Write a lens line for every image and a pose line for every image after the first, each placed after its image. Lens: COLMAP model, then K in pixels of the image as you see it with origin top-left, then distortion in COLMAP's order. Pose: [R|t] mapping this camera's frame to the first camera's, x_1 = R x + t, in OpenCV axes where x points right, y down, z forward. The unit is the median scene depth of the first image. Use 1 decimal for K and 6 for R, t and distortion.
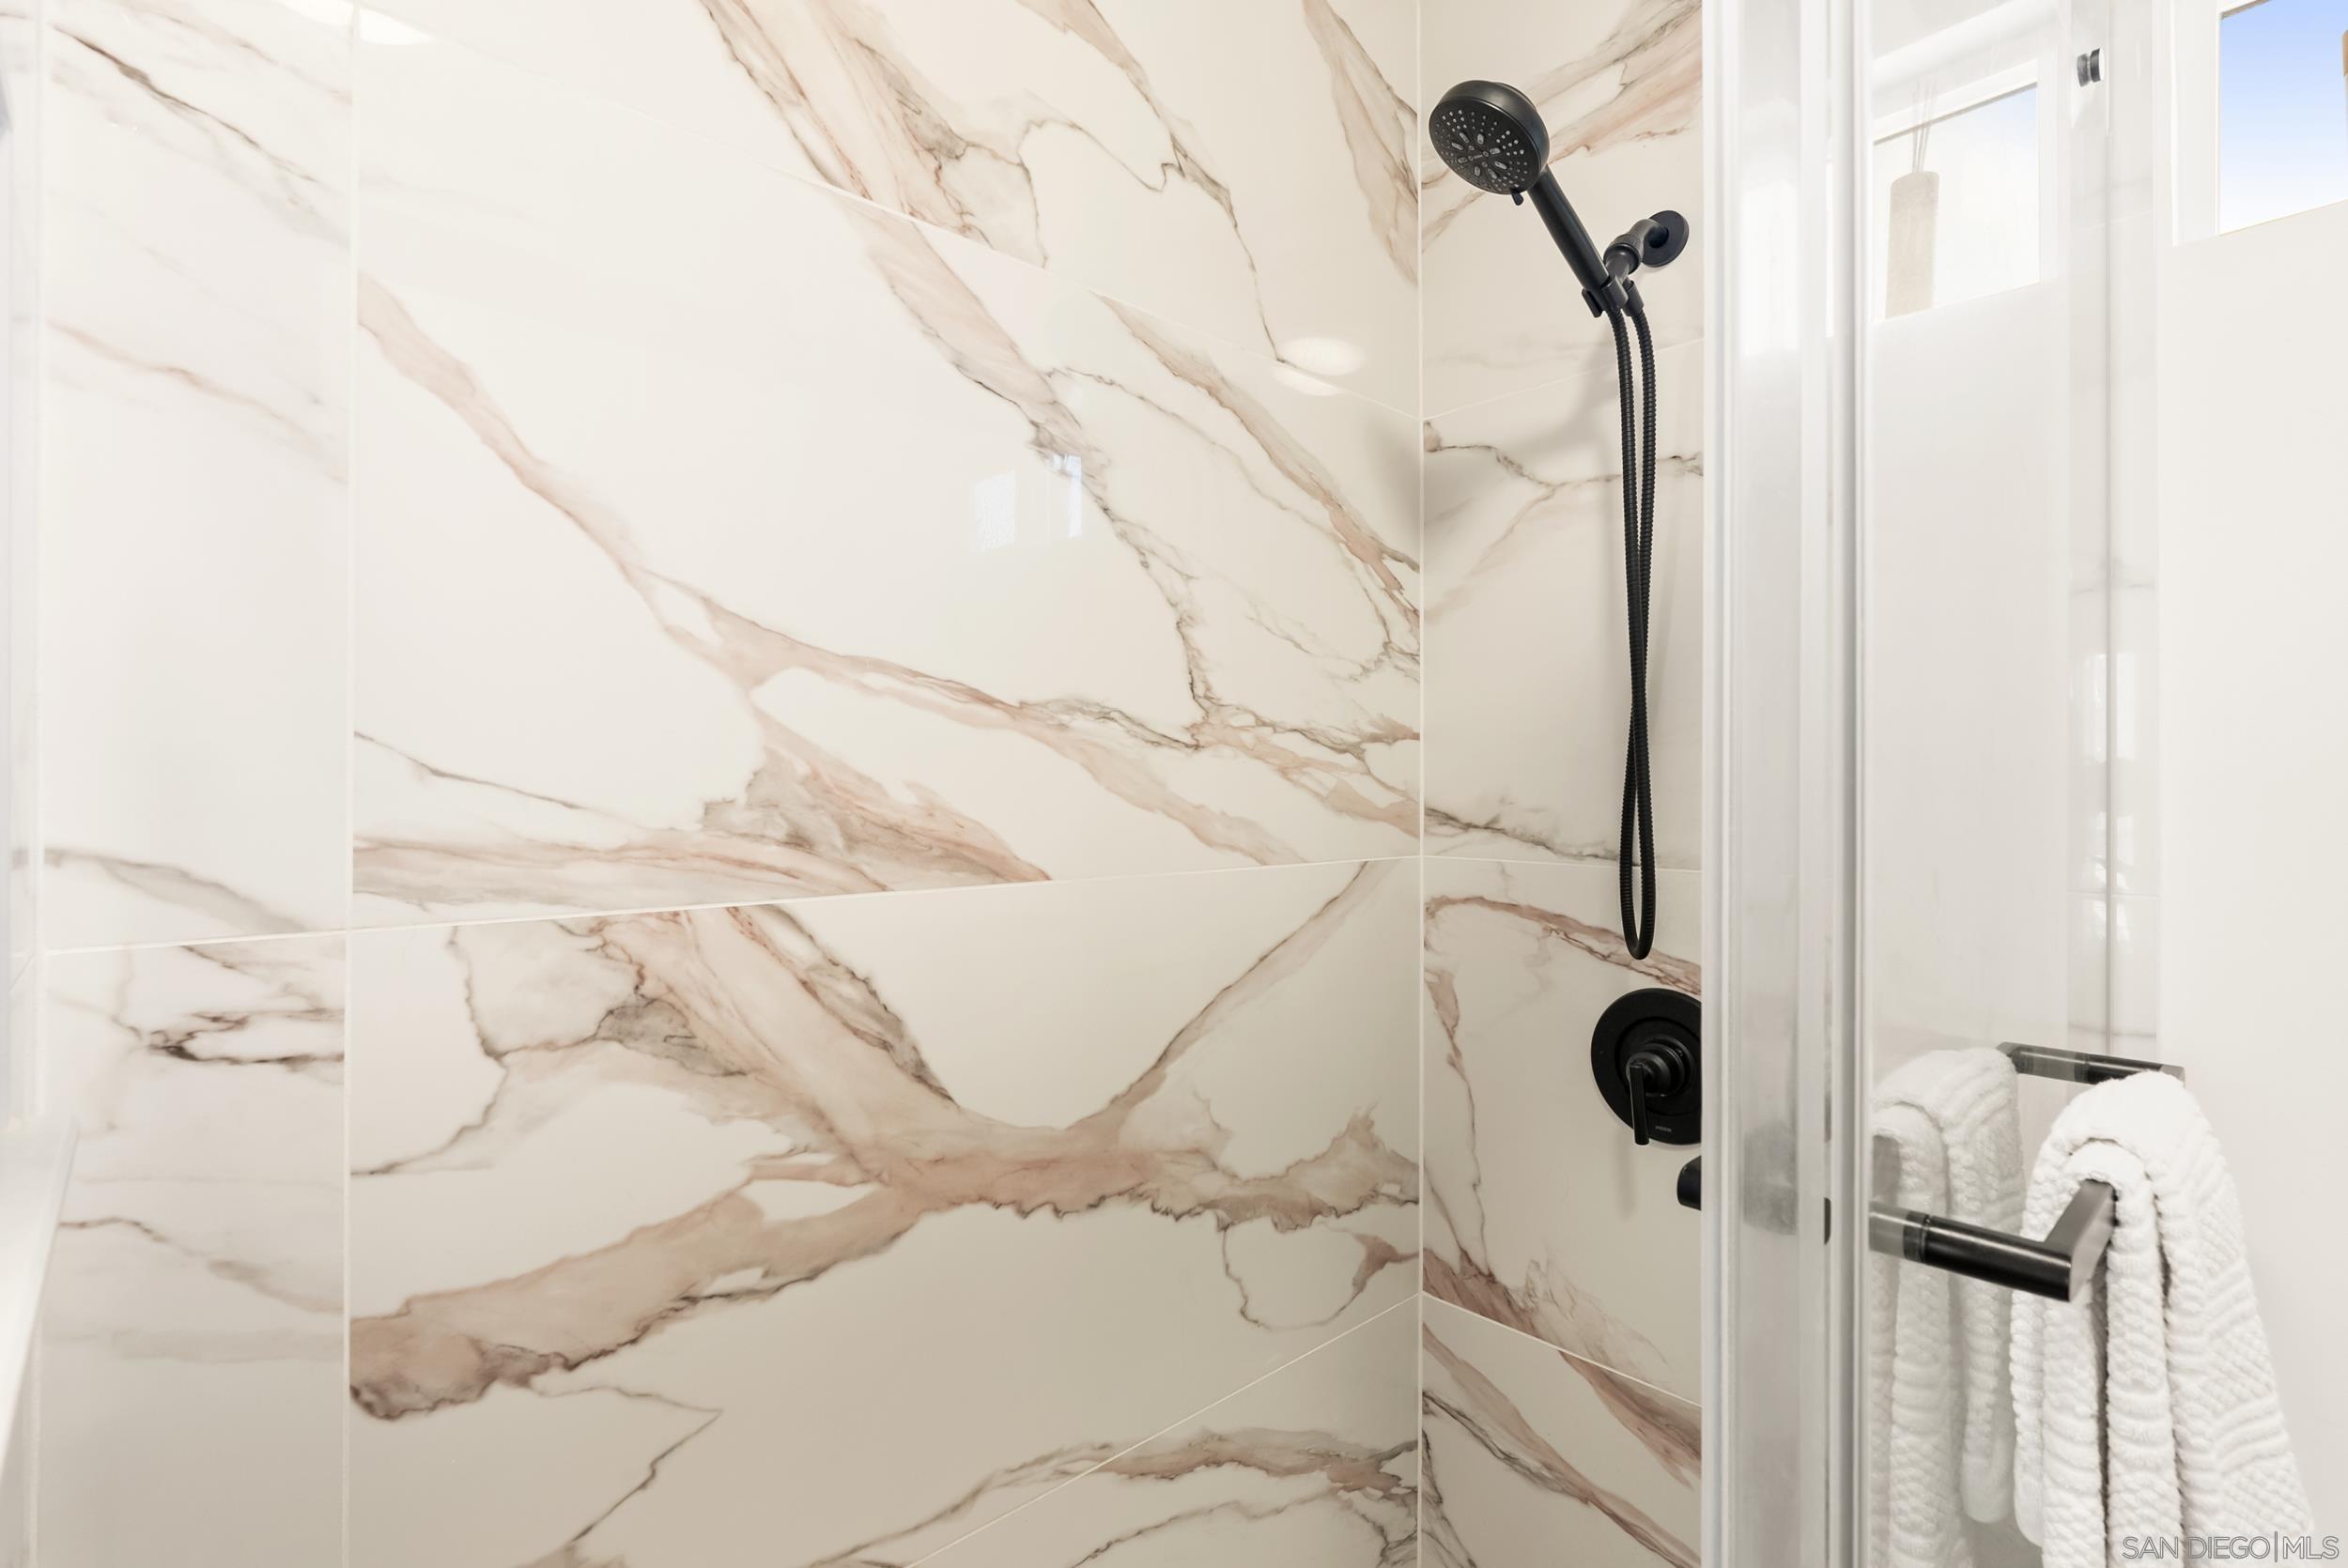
lens RADIAL K [[1062.8, 0, 1186.4], [0, 1062.8, 783.4], [0, 0, 1]] dist [-0.004507, 0.001061]
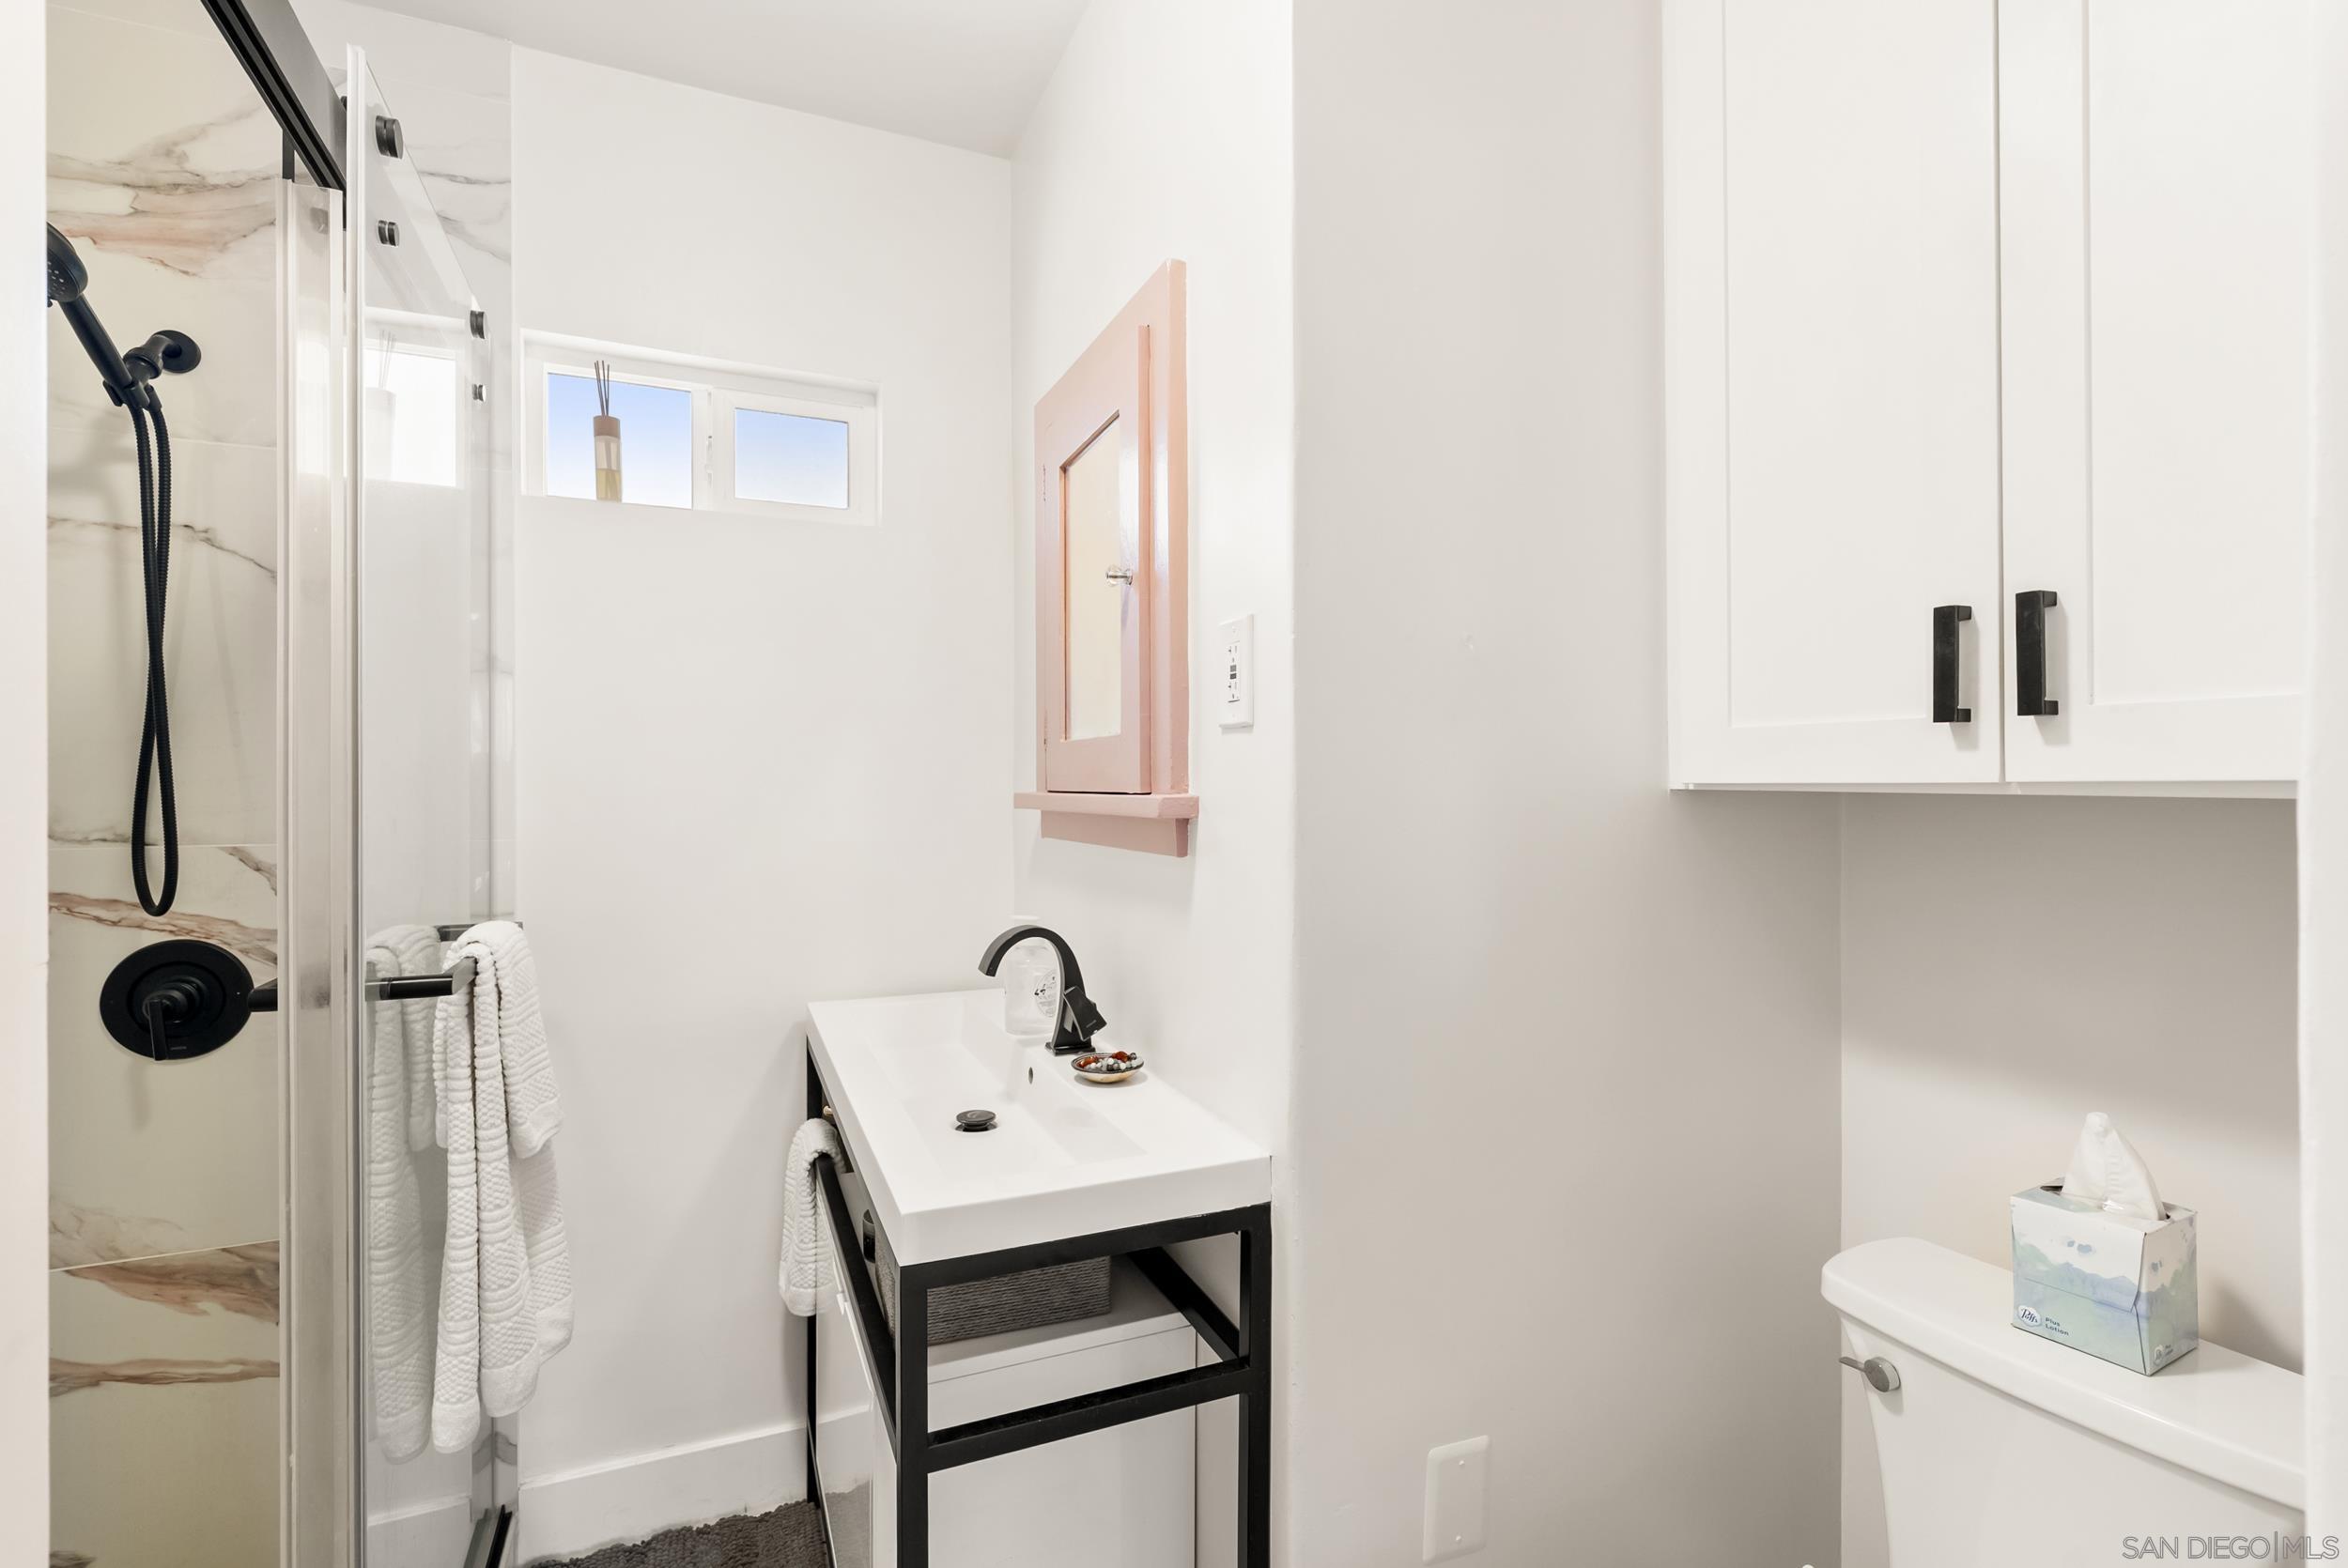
lens RADIAL K [[1062.8, 0, 1184.0], [0, 1062.8, 783.4], [0, 0, 1]] dist [-0.004507, 0.001061]
pose [[0.310217, -0.001295, 0.950665, -0.494883], [0.002938, 0.999996, 0.000404, 0.010833], [-0.950661, 0.002668, 0.310220, -0.700039]]
